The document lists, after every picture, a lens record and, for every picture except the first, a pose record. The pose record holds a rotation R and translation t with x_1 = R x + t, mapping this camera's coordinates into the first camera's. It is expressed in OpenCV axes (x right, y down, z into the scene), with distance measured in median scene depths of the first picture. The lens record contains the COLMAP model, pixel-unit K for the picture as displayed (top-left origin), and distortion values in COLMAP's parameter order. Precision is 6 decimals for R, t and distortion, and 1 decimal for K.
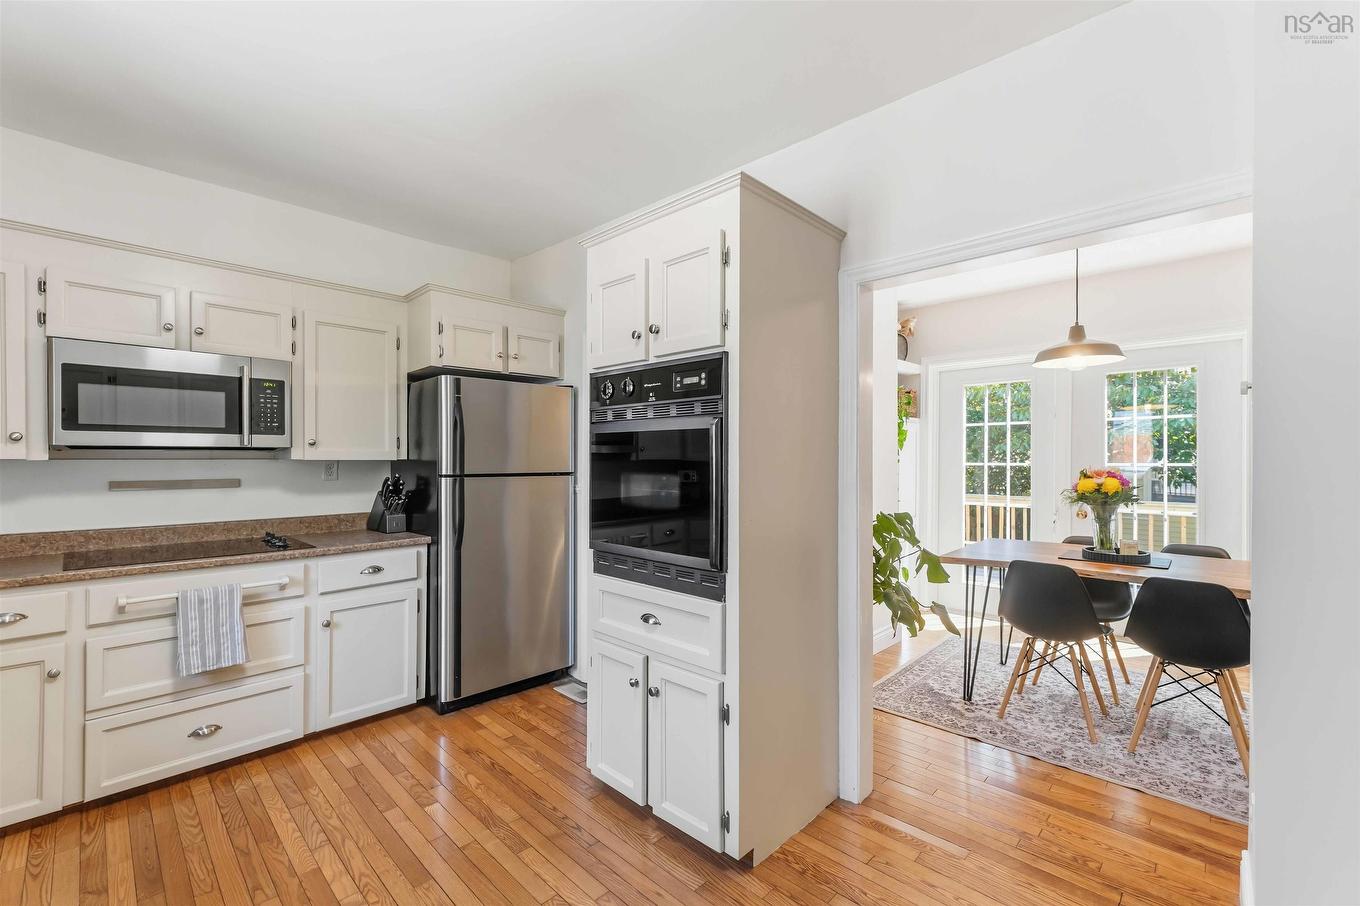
lens RADIAL K [[582.7, 0, 698.9], [0, 582.7, 460.6], [0, 0, 1]] dist [0.008575, -0.001032]
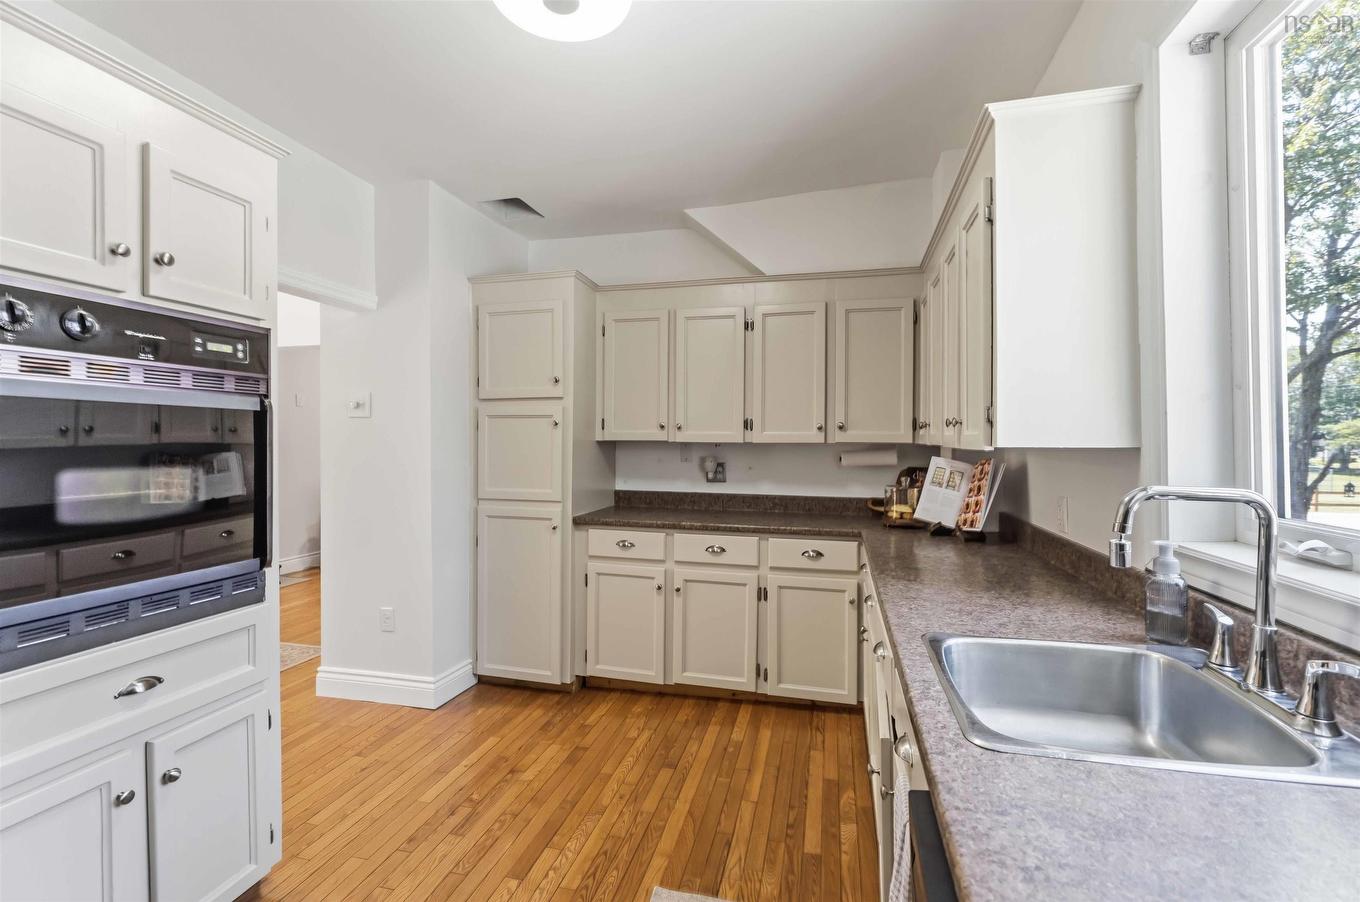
lens RADIAL K [[599.0, 0, 673.9], [0, 599.0, 448.0], [0, 0, 1]] dist [0.002311, 0.001853]
pose [[-0.466098, -0.011847, 0.884654, -0.922144], [-0.000166, 0.999912, 0.013302, -0.009025], [-0.884733, 0.006053, -0.466058, 0.735388]]
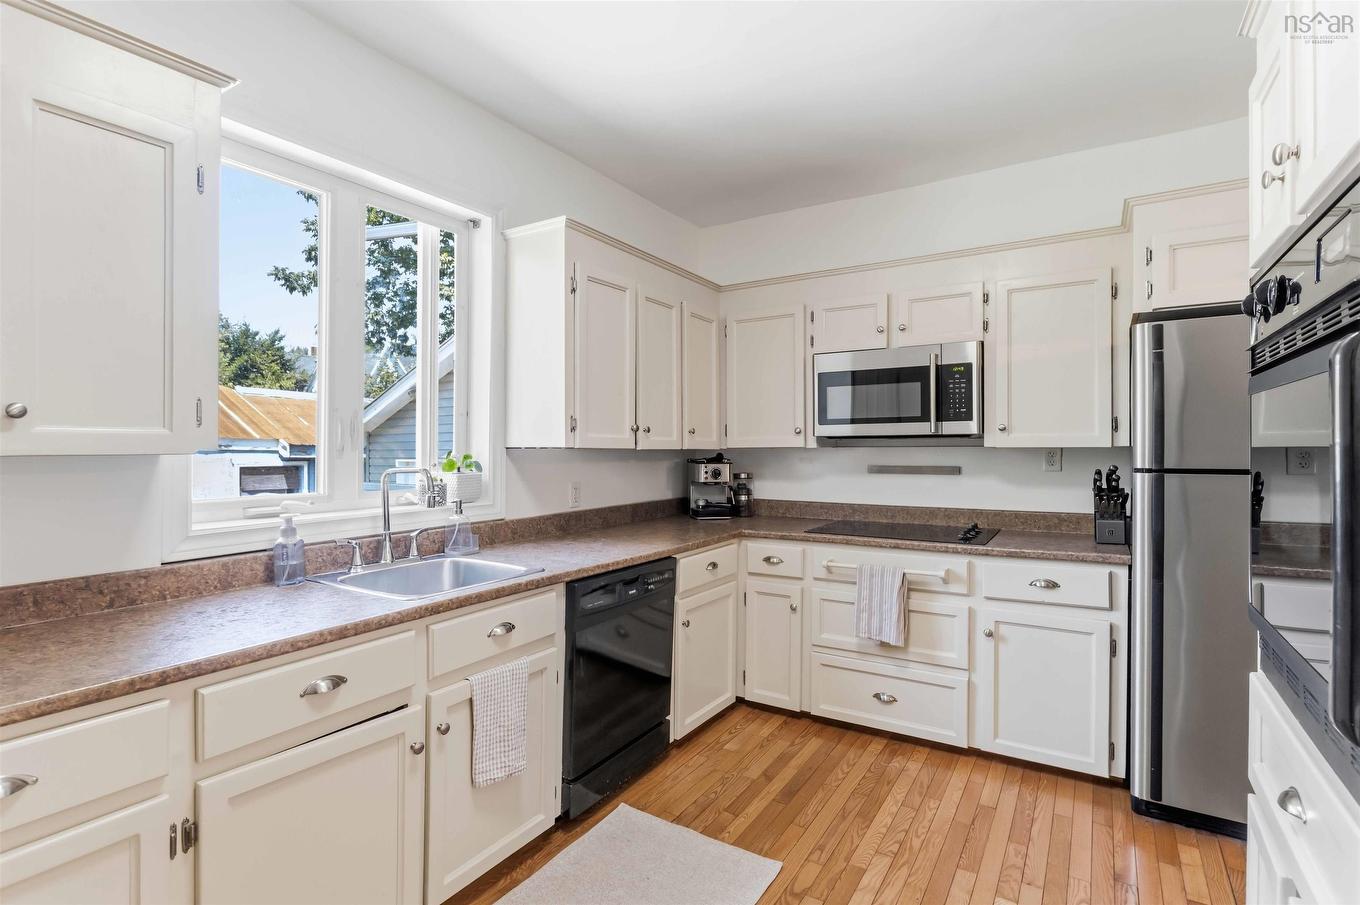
lens RADIAL K [[666.9, 0, 674.3], [0, 666.9, 449.5], [0, 0, 1]] dist [-0.005243, -0.000715]
pose [[0.179524, 0.002627, -0.983750, 0.309899], [0.001377, 0.999995, 0.002921, -0.001562], [0.983753, -0.001879, 0.179519, 0.414793]]
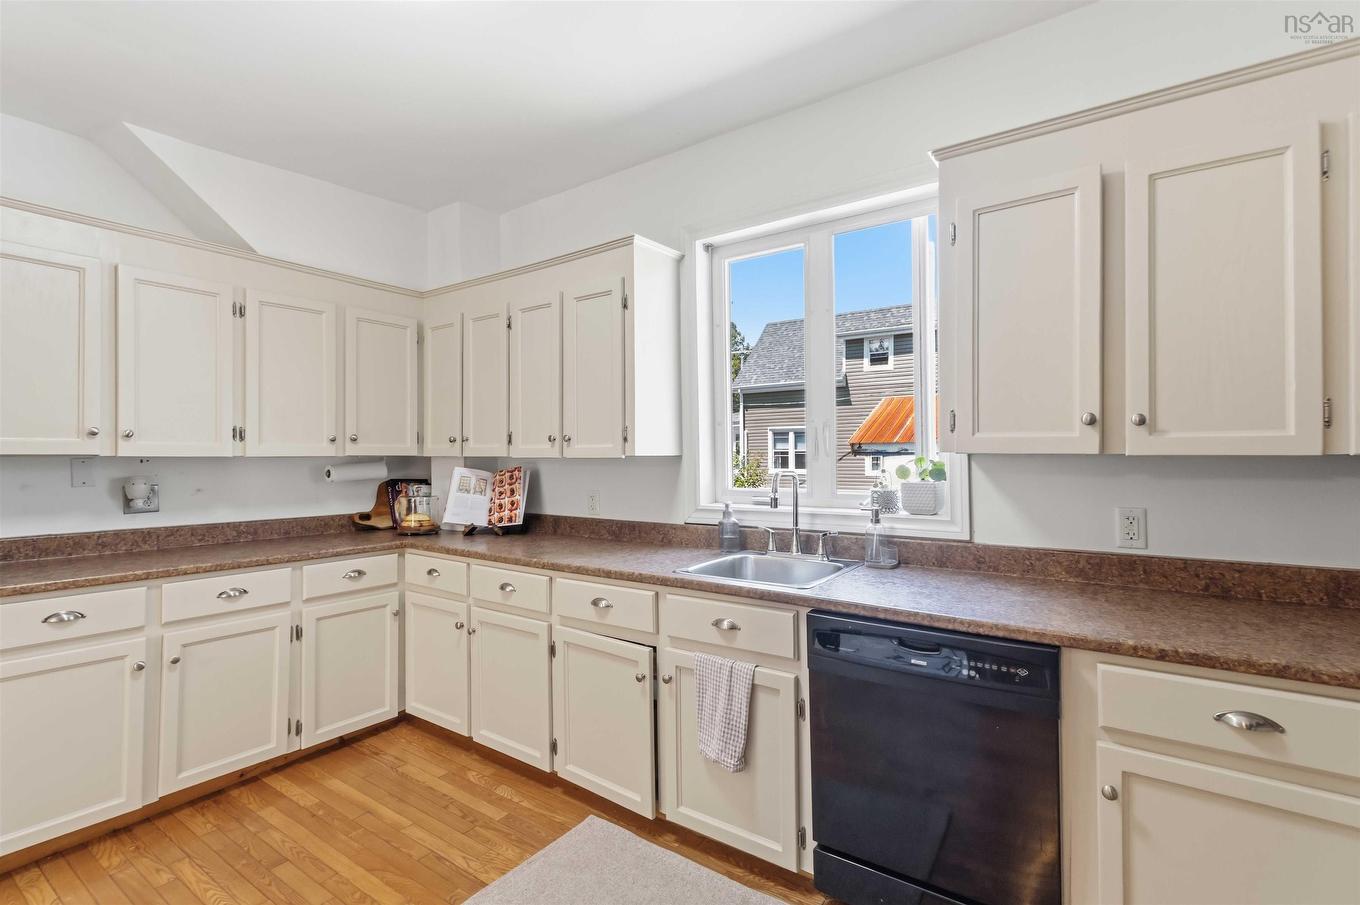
lens RADIAL K [[643.6, 0, 677.7], [0, 643.6, 452.1], [0, 0, 1]] dist [0.004231, 0.000184]
pose [[-0.994106, 0.004680, -0.108315, -0.425979], [0.005061, 0.999982, -0.003244, -0.002071], [0.108298, -0.003773, -0.994111, 1.236111]]
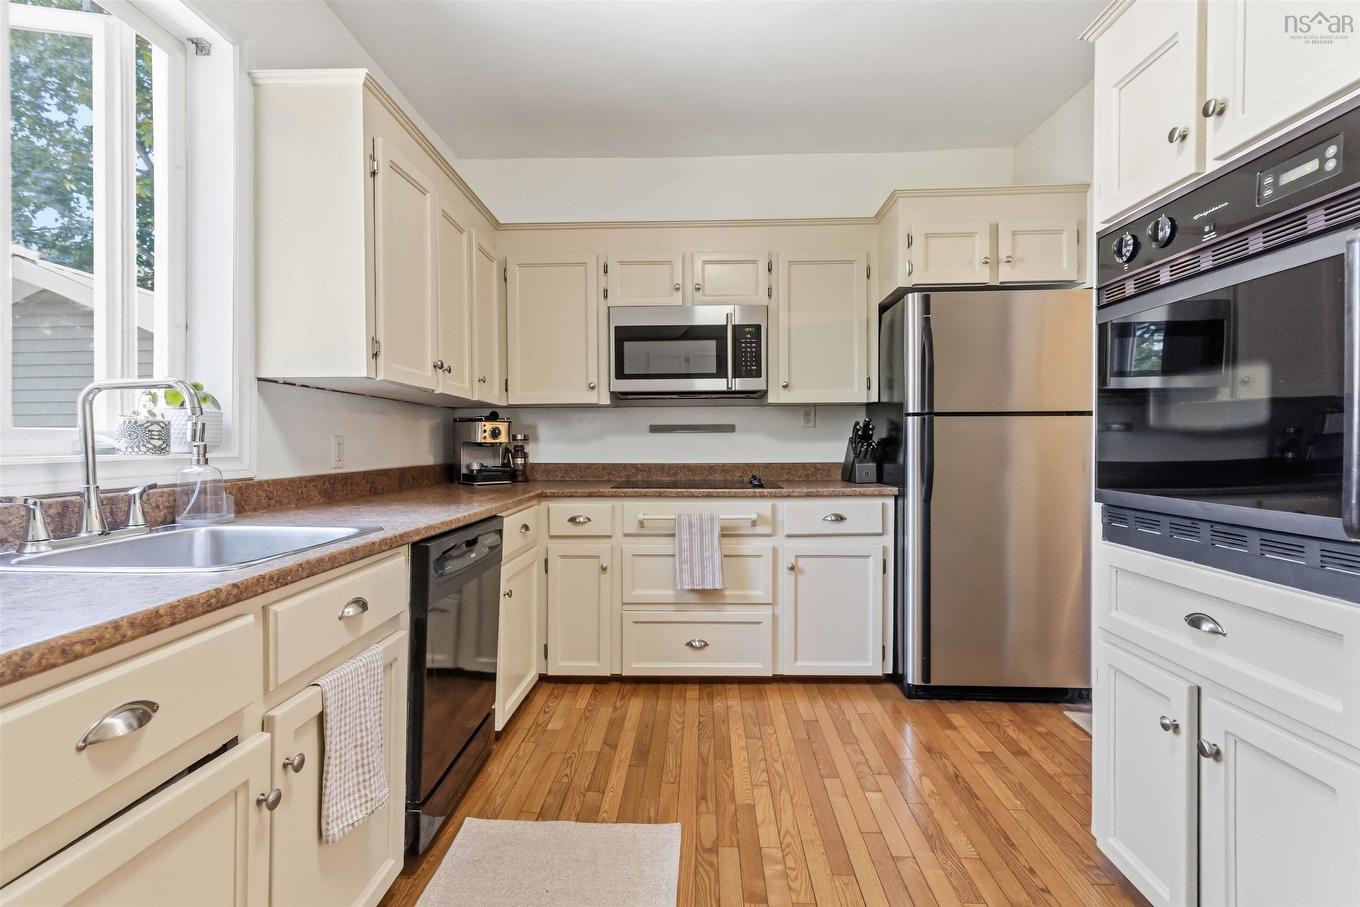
lens RADIAL K [[643.6, 0, 679.3], [0, 643.6, 452.5], [0, 0, 1]] dist [0.004231, 0.000184]
pose [[0.660174, 0.005575, -0.751092, 0.048638], [0.004119, 0.999931, 0.011043, 0.089356], [0.751102, -0.010384, 0.660105, 0.184691]]
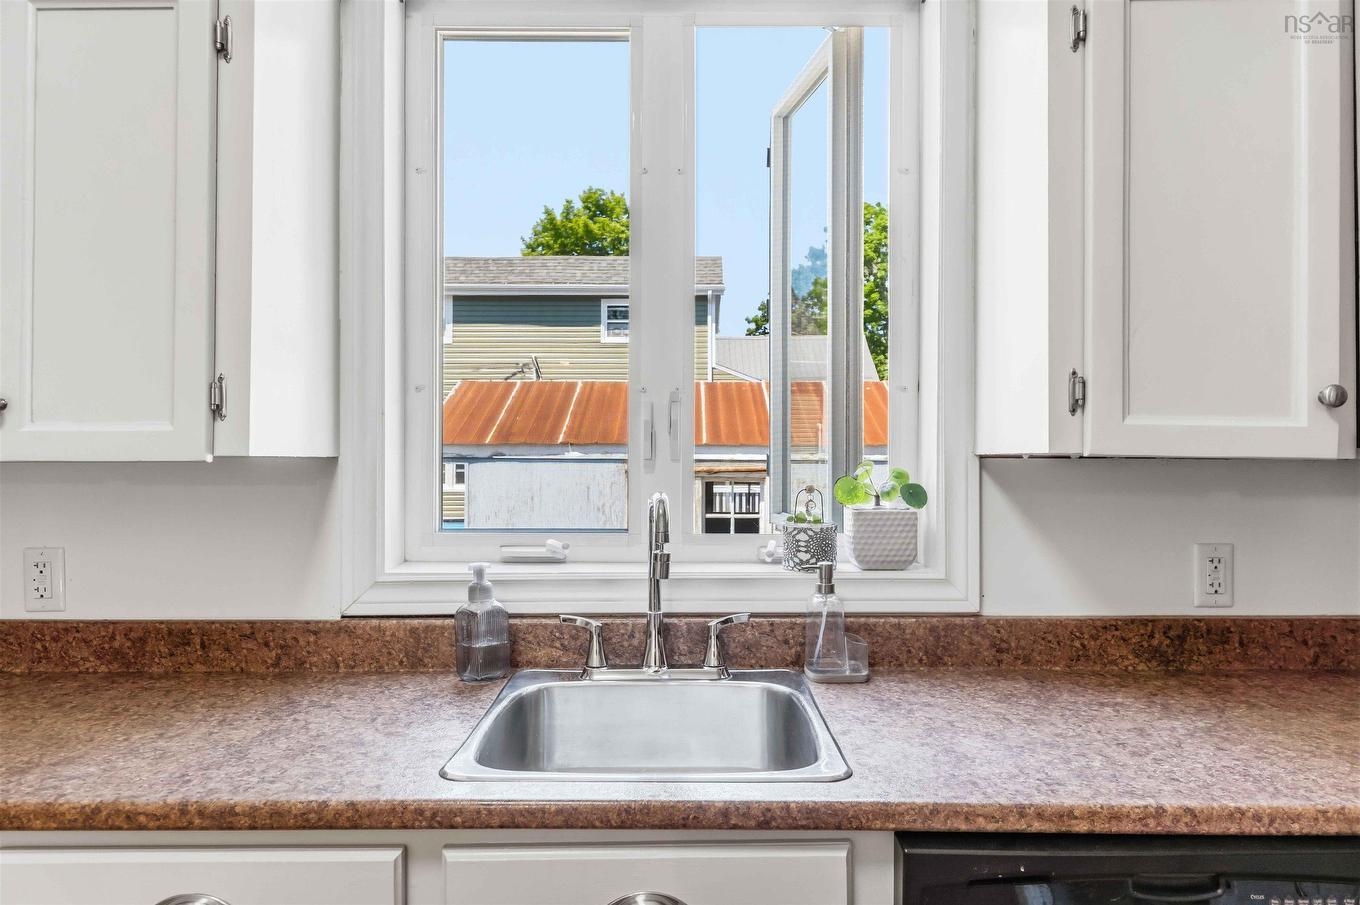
lens RADIAL K [[864.8, 0, 696.5], [0, 864.8, 446.5], [0, 0, 1]] dist [0.003657, -0.007782]
pose [[-0.733183, -0.013250, -0.679902, -0.299140], [-0.002994, 0.999863, -0.016257, 0.003387], [0.680025, -0.009884, -0.733123, 0.697506]]
